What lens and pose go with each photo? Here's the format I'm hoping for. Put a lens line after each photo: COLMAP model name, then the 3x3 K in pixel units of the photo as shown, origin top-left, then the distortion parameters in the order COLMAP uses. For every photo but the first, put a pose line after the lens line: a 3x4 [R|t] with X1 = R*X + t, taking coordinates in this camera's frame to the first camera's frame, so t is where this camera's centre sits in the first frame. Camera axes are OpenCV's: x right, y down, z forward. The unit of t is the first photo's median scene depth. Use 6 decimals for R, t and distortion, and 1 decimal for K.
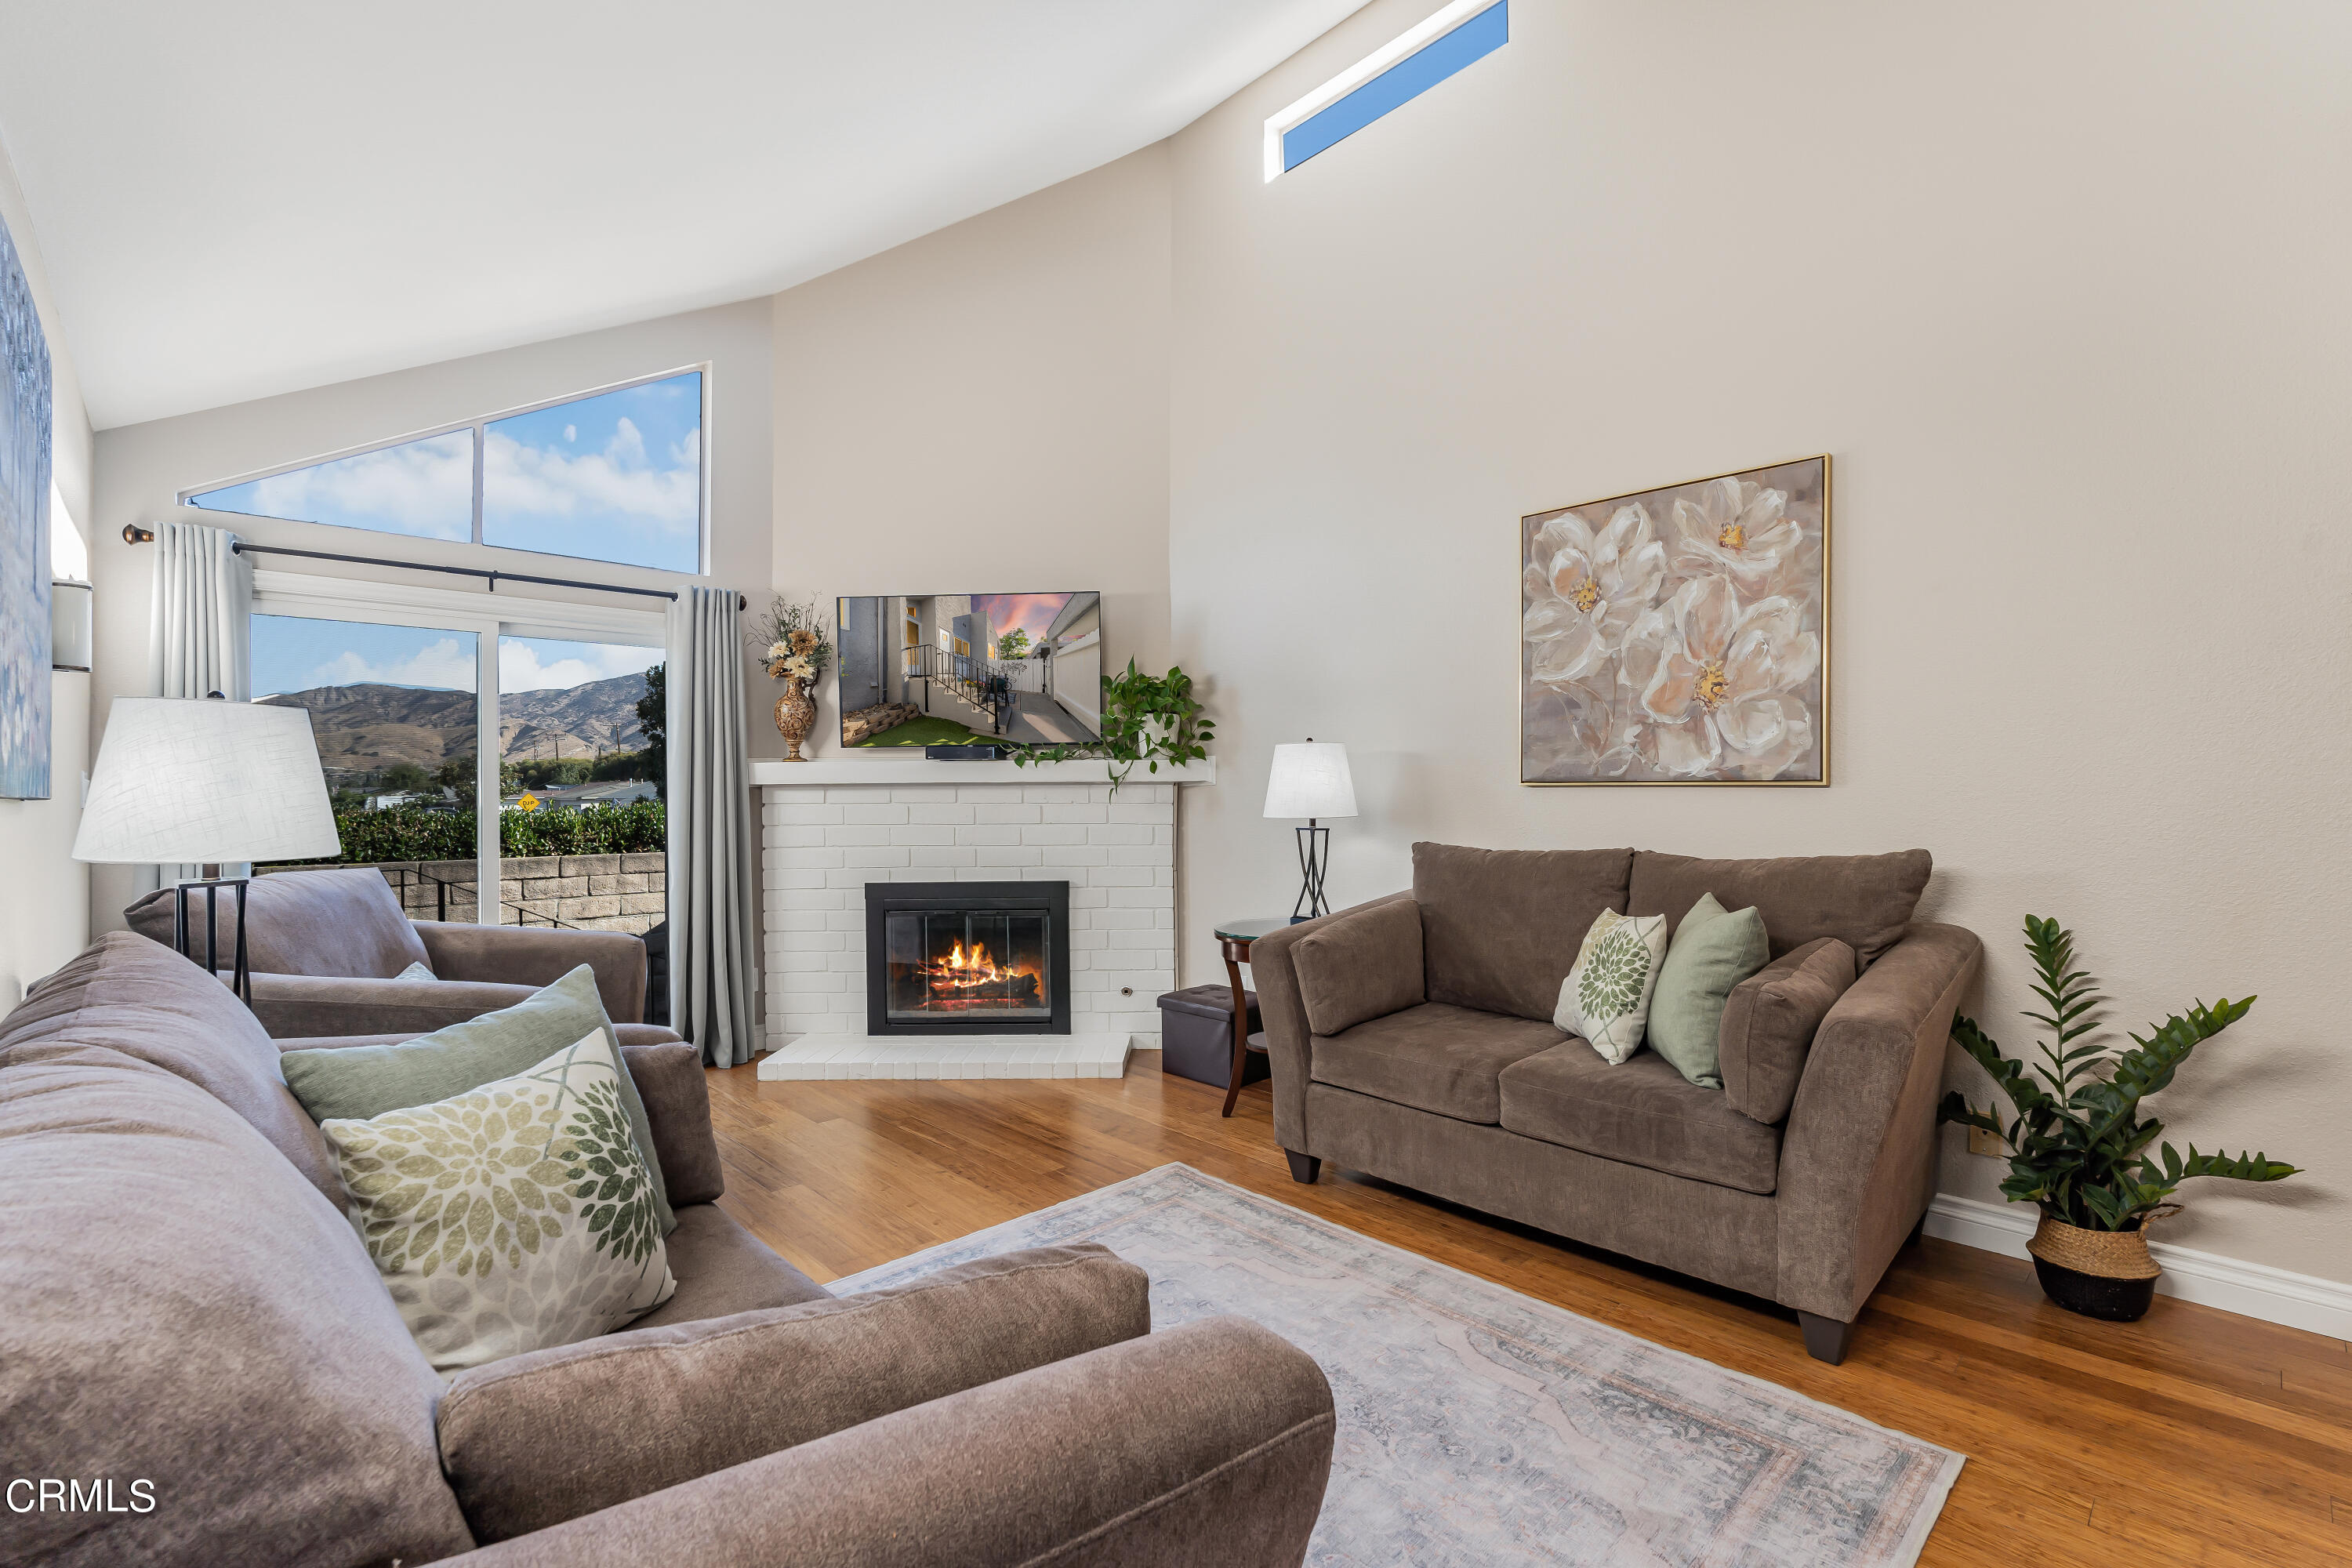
lens RADIAL K [[1032.3, 0, 1152.4], [0, 1032.3, 790.2], [0, 0, 1]] dist [-0.011425, 0.003315]
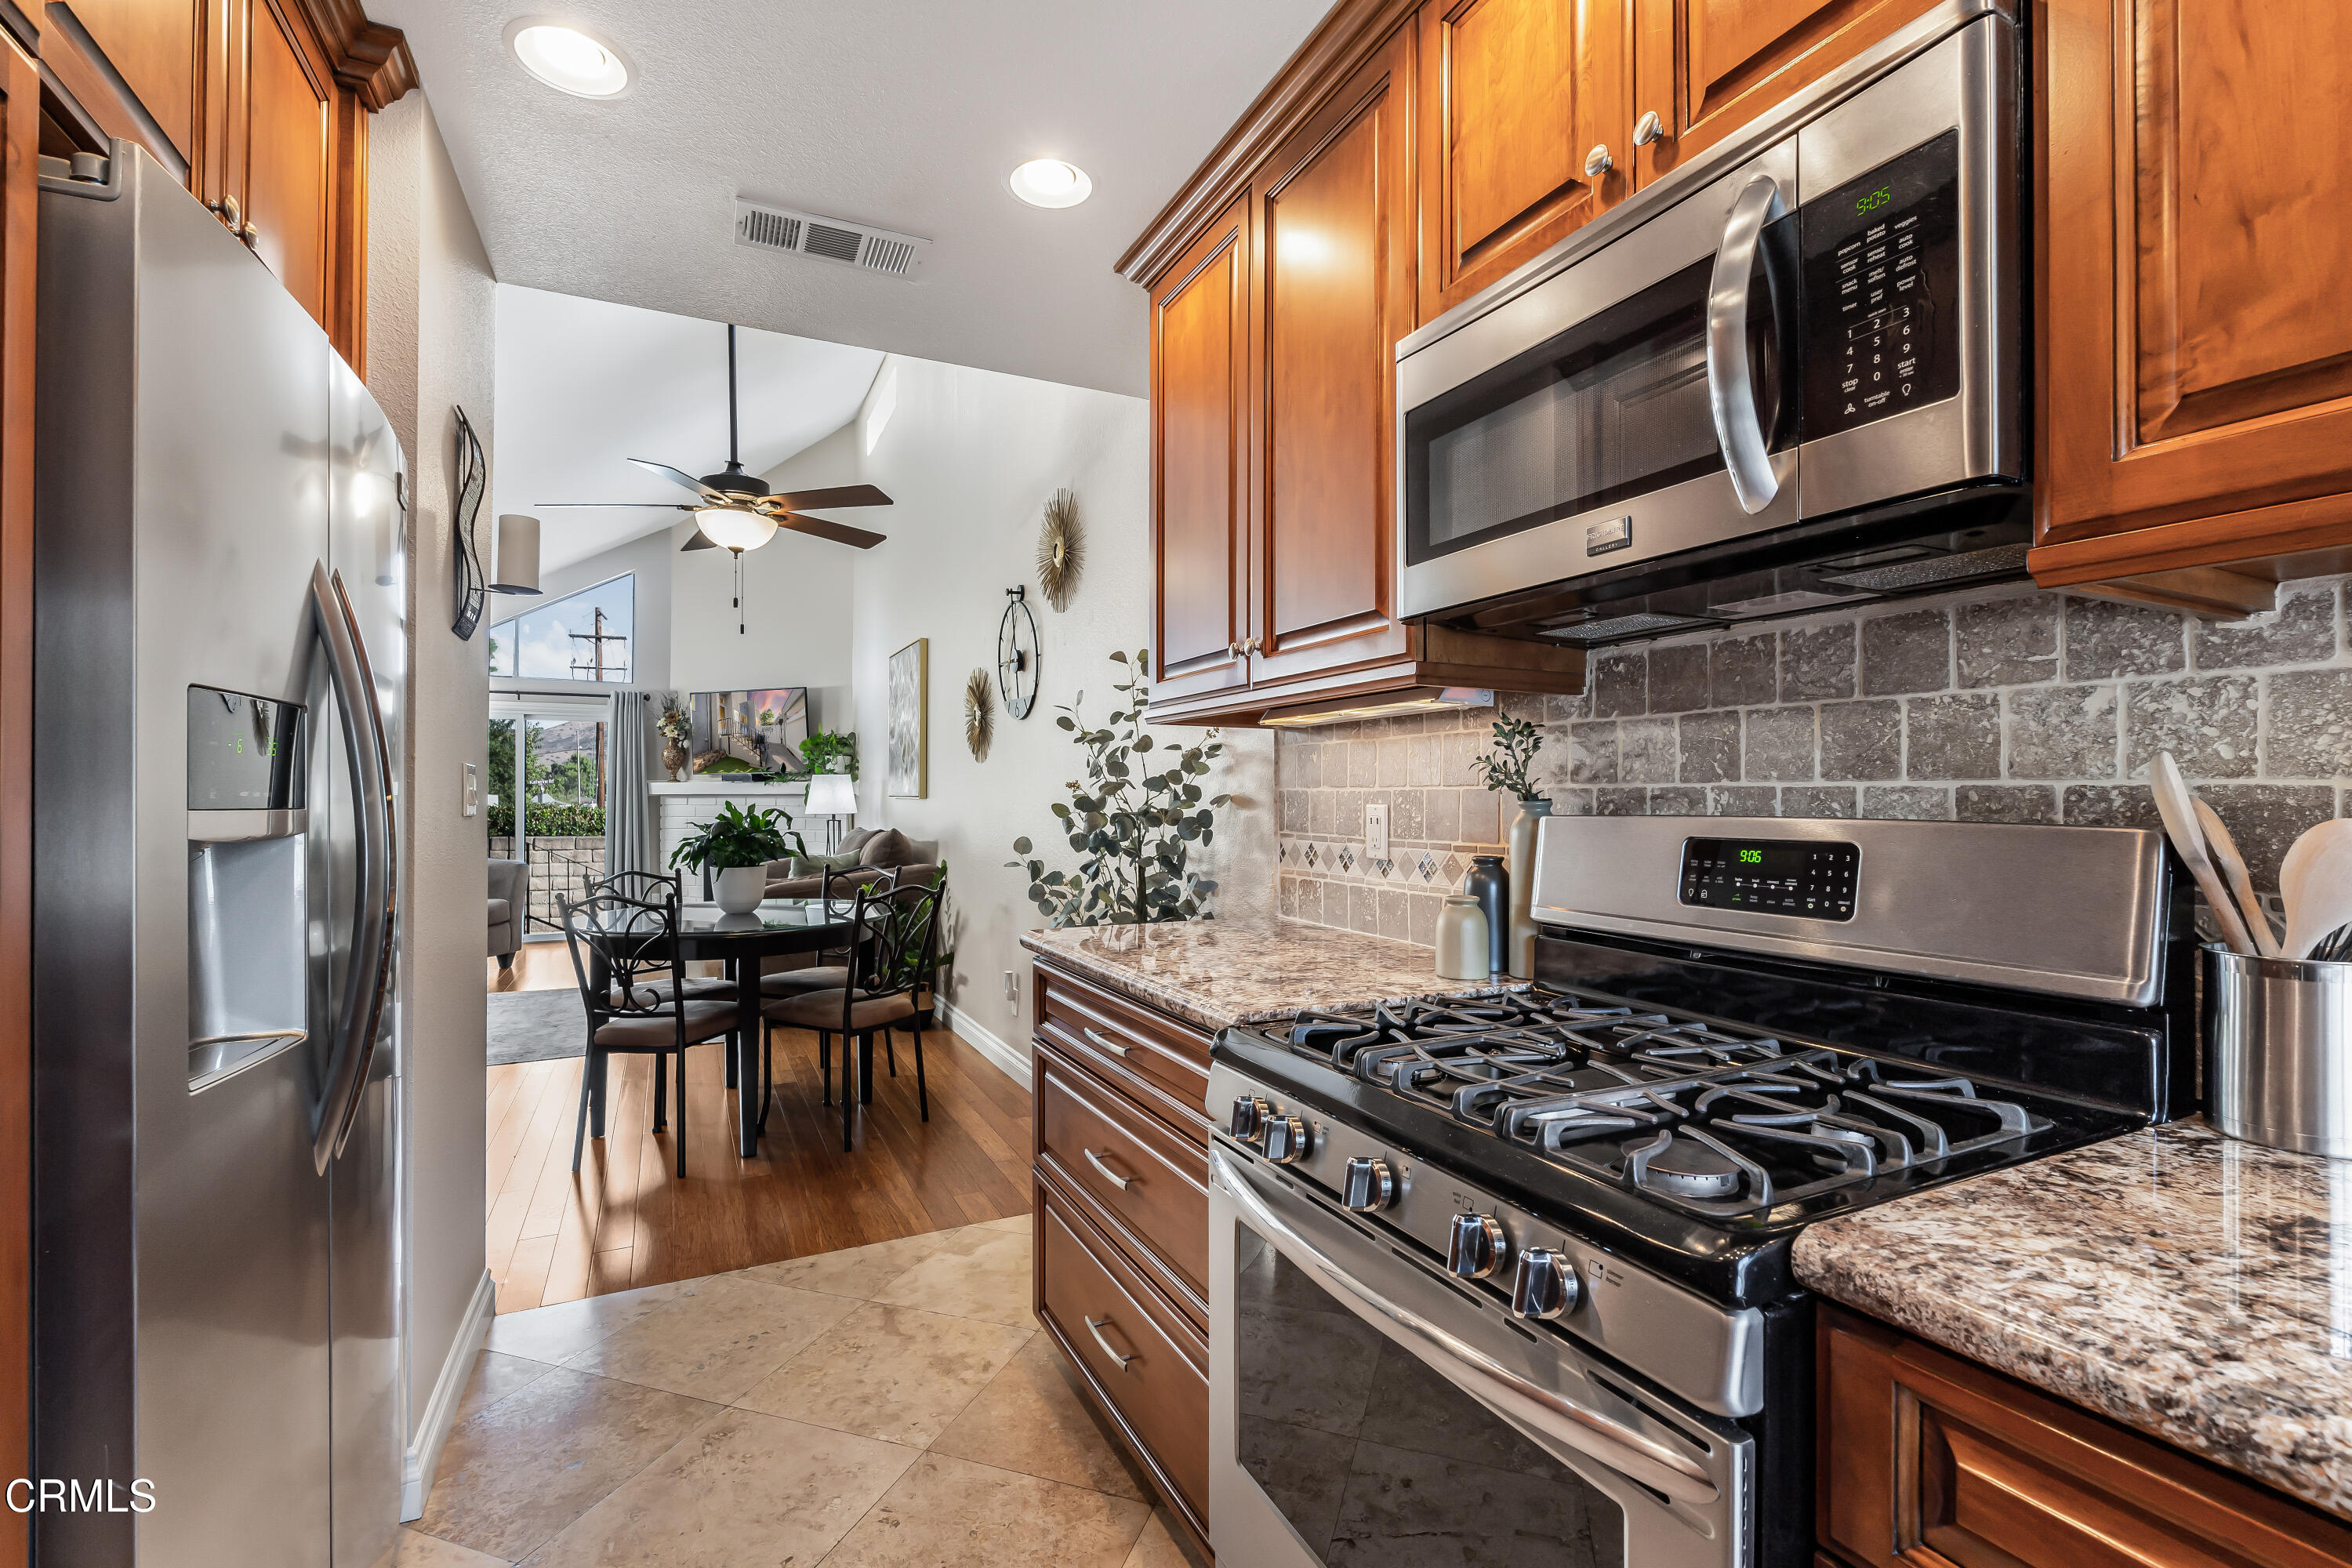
lens RADIAL K [[1032.3, 0, 1209.0], [0, 1032.3, 794.2], [0, 0, 1]] dist [-0.011425, 0.003315]
pose [[0.961551, 0.003187, -0.274607, 1.445396], [-0.002838, 0.999995, 0.001667, -0.014851], [0.274611, -0.000823, 0.961555, -0.685151]]
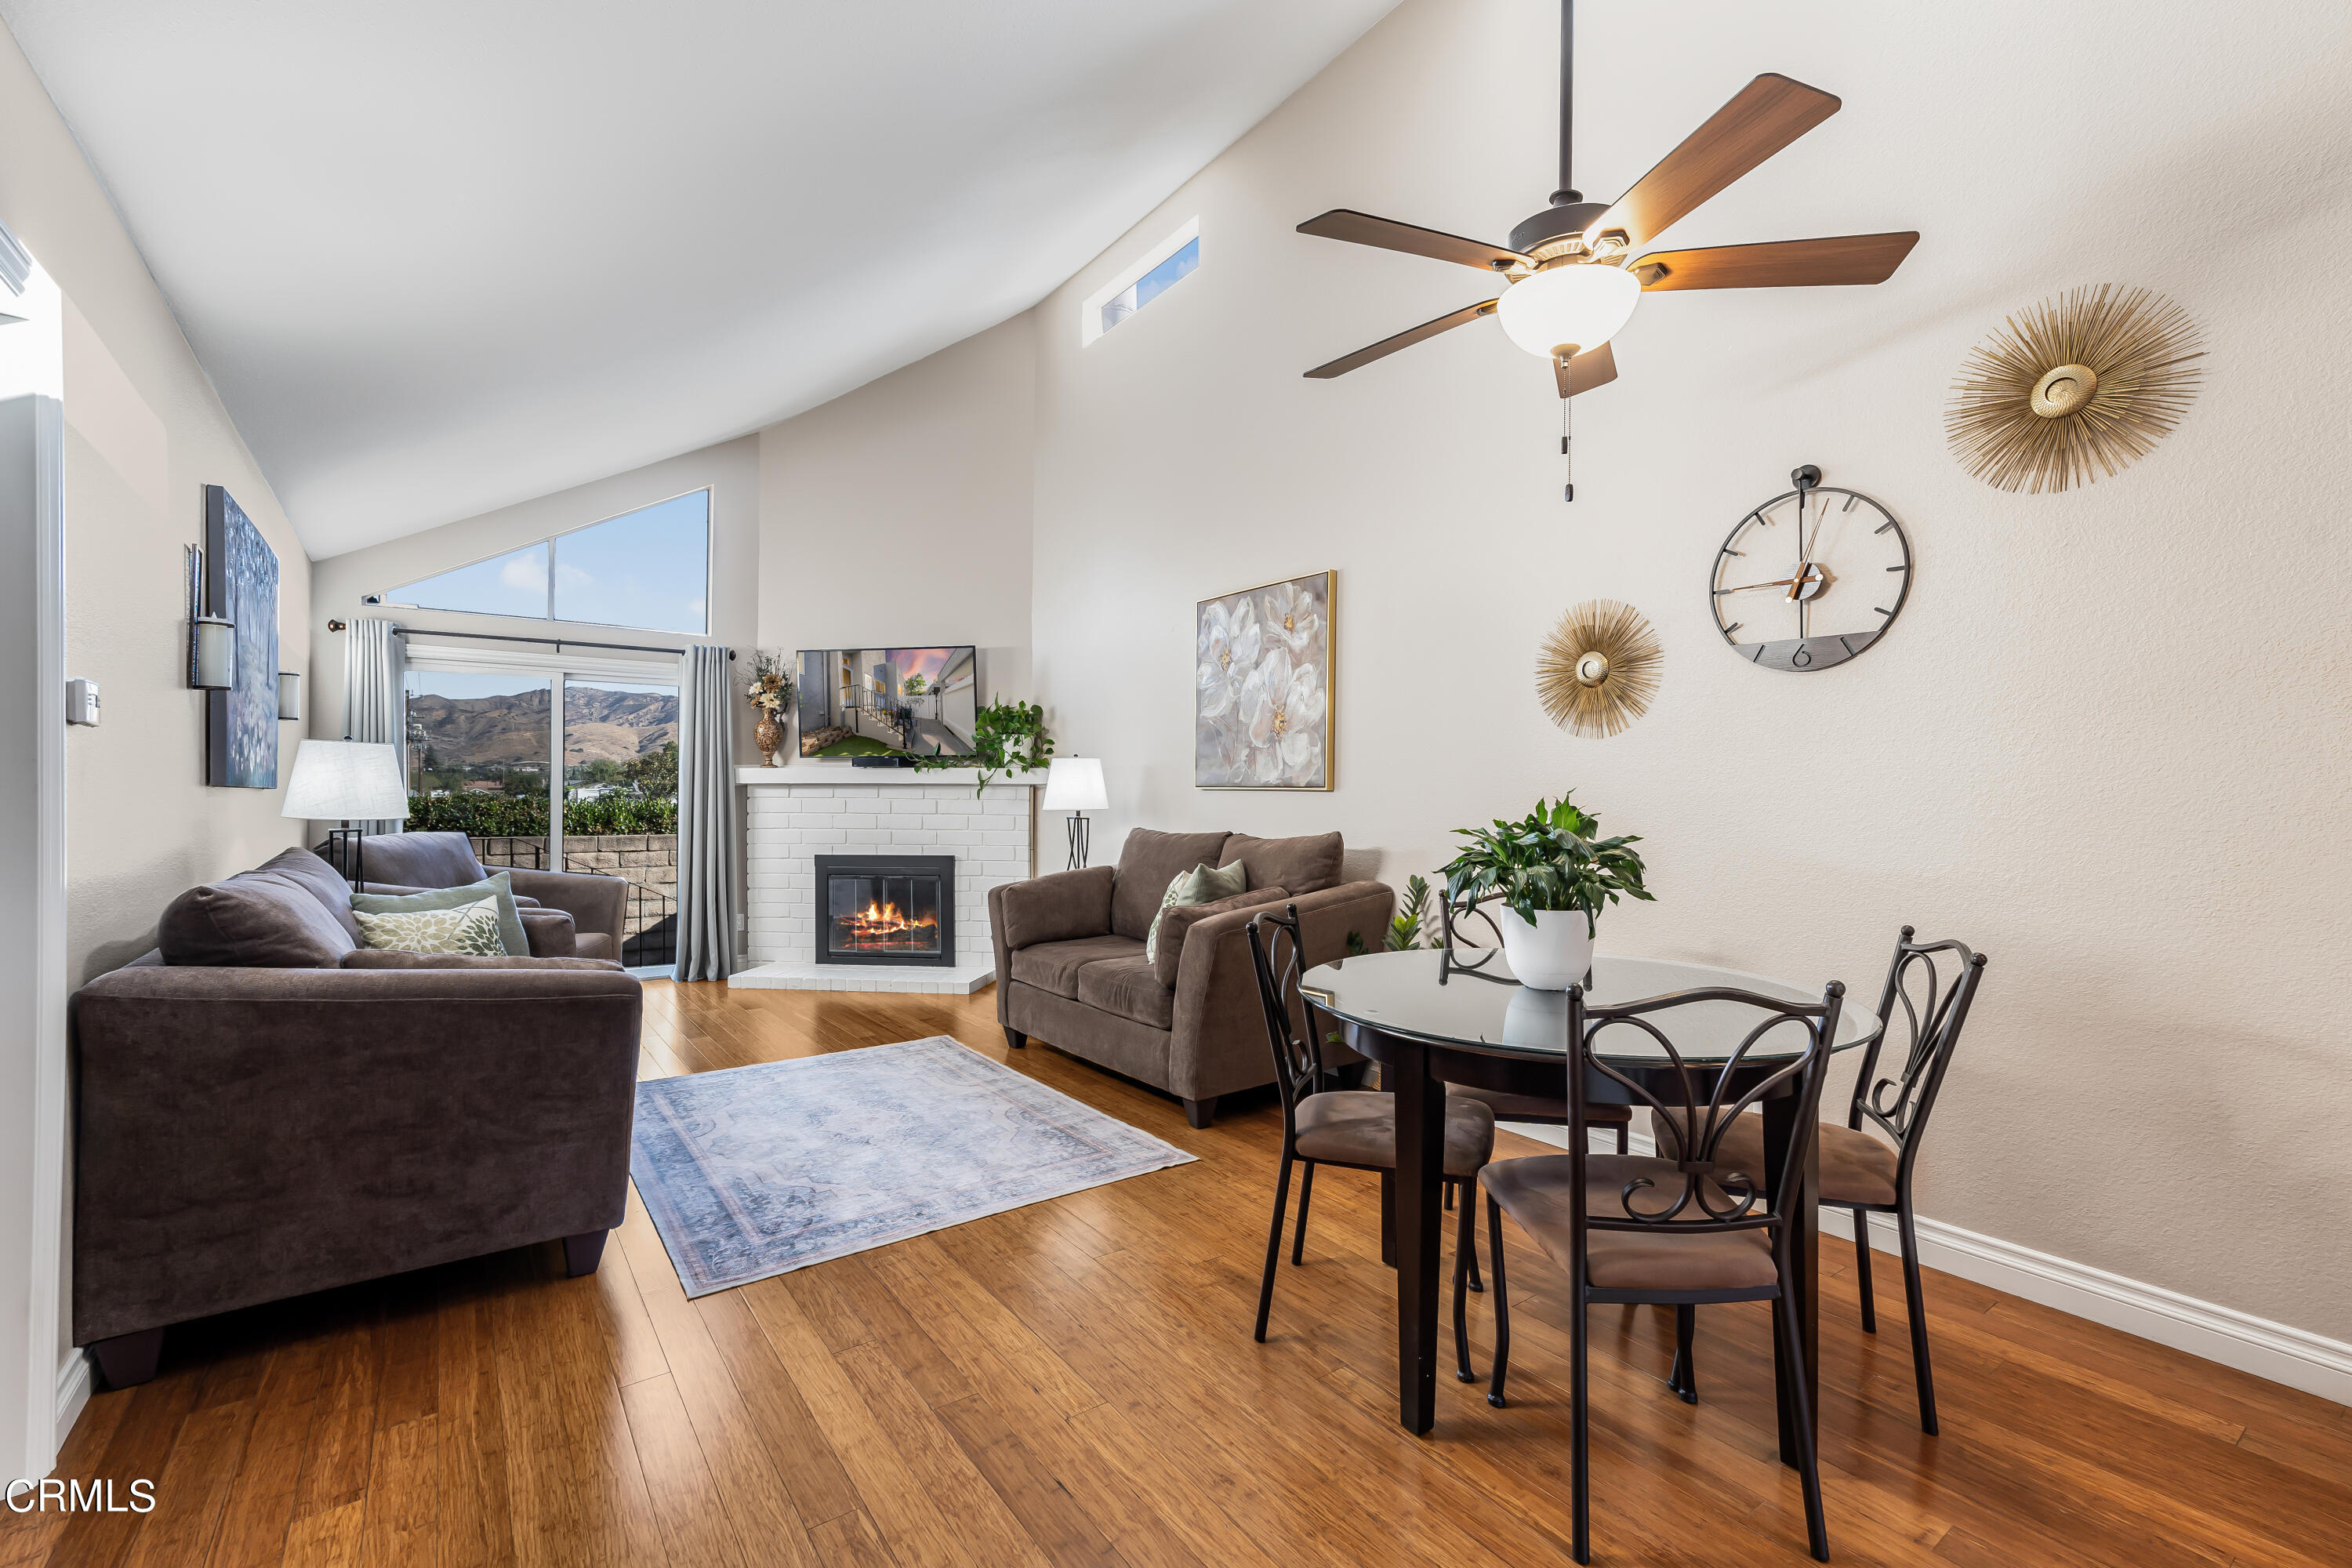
lens RADIAL K [[1032.3, 0, 1184.2], [0, 1032.3, 795.3], [0, 0, 1]] dist [-0.011425, 0.003315]
pose [[0.992663, 0.008997, -0.120579, 0.508893], [-0.008414, 0.999950, 0.005341, -0.003356], [0.120621, -0.004288, 0.992689, -0.427305]]
